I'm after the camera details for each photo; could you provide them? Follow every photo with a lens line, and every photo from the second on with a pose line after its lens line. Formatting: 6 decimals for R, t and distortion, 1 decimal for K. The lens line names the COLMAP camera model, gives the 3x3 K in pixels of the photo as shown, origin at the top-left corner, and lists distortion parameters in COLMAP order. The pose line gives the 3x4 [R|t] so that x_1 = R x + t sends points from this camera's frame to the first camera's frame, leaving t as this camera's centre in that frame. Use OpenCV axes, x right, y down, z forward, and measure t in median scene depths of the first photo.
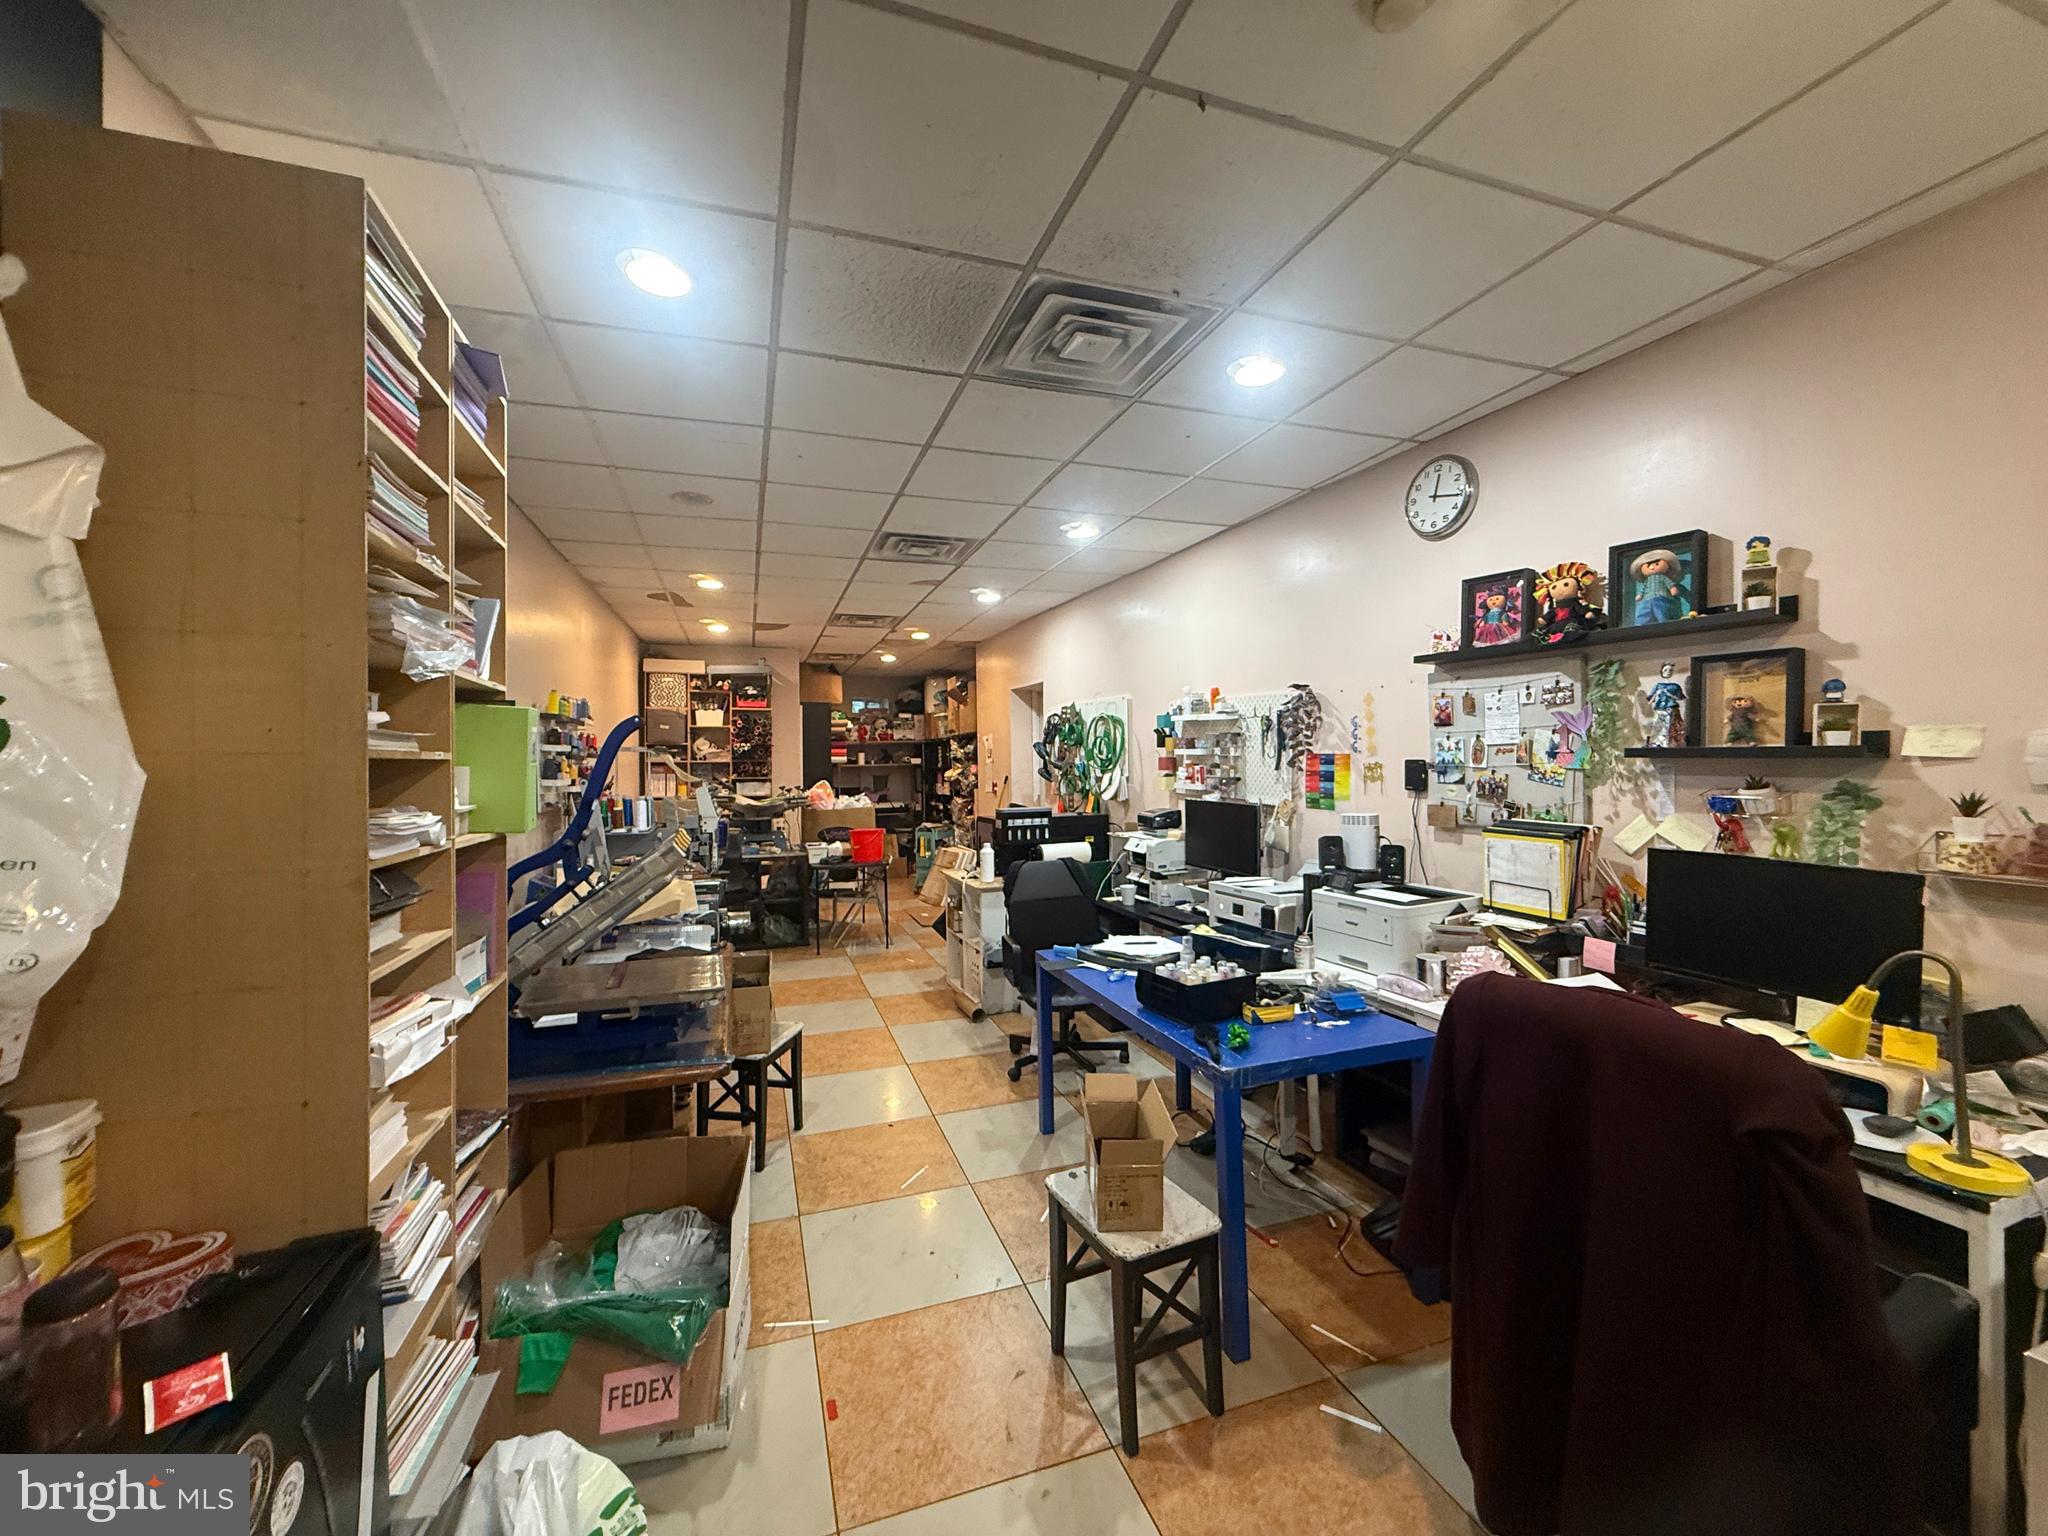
lens RADIAL K [[810.0, 0, 1020.4], [0, 810.0, 766.5], [0, 0, 1]] dist [-0.000486, -0.000077]
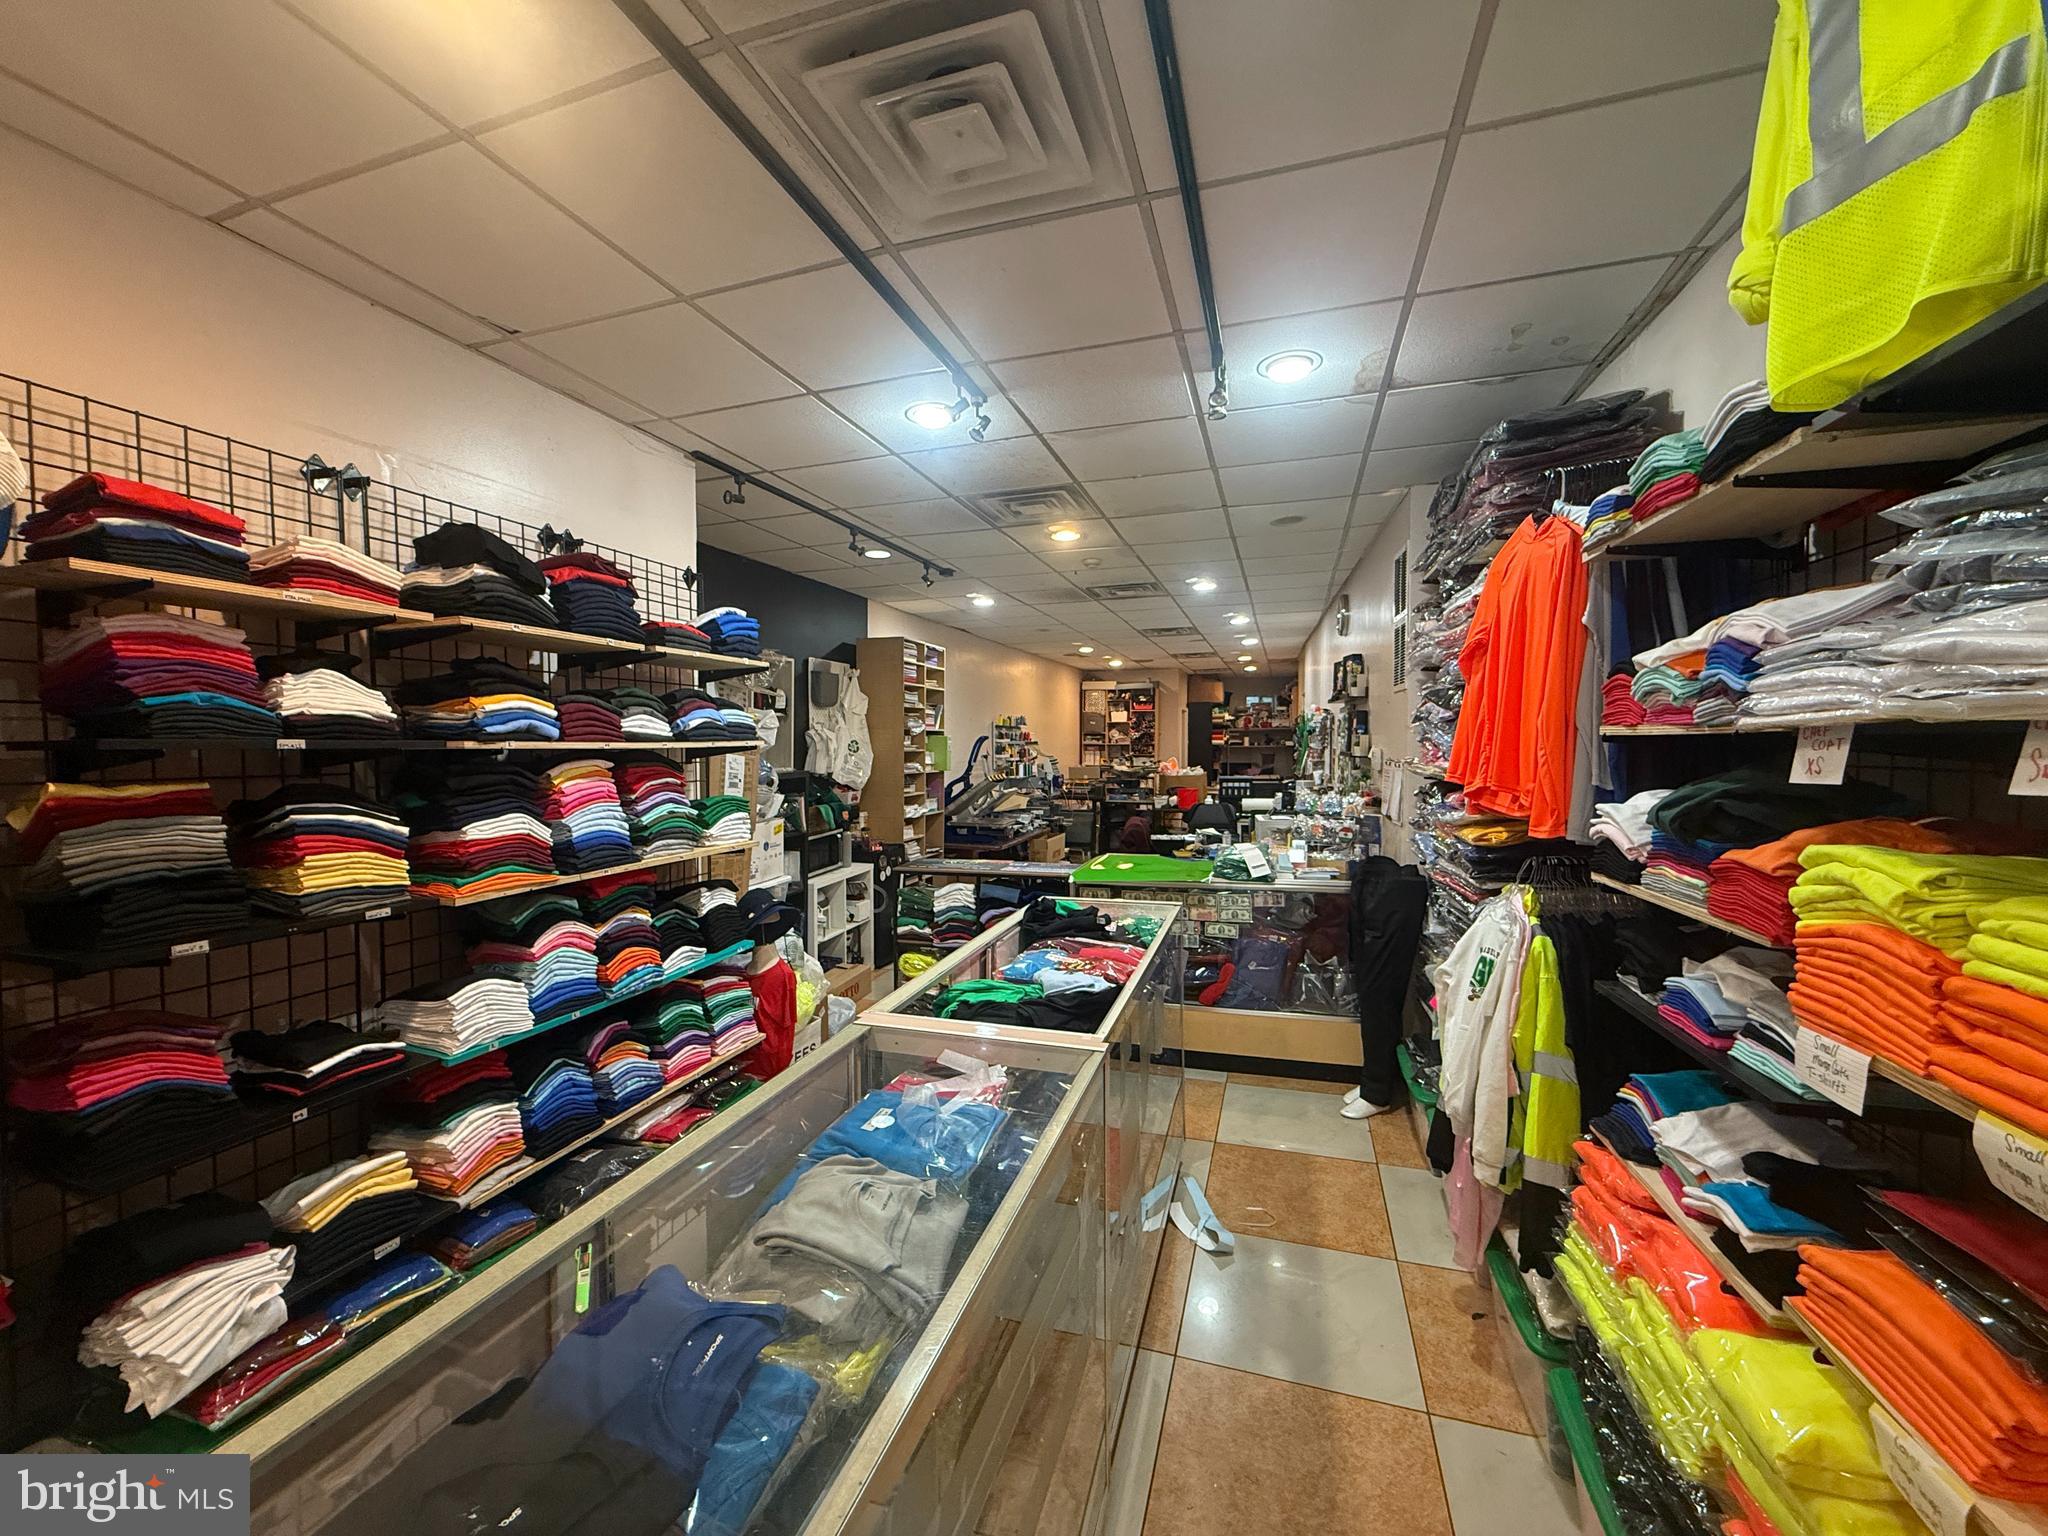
lens RADIAL K [[810.0, 0, 1020.4], [0, 810.0, 766.5], [0, 0, 1]] dist [-0.000486, -0.000077]
pose [[0.798007, 0.029737, -0.601915, 0.428347], [-0.010269, 0.999308, 0.035756, -0.016573], [0.602561, -0.022352, 0.797760, -0.397050]]
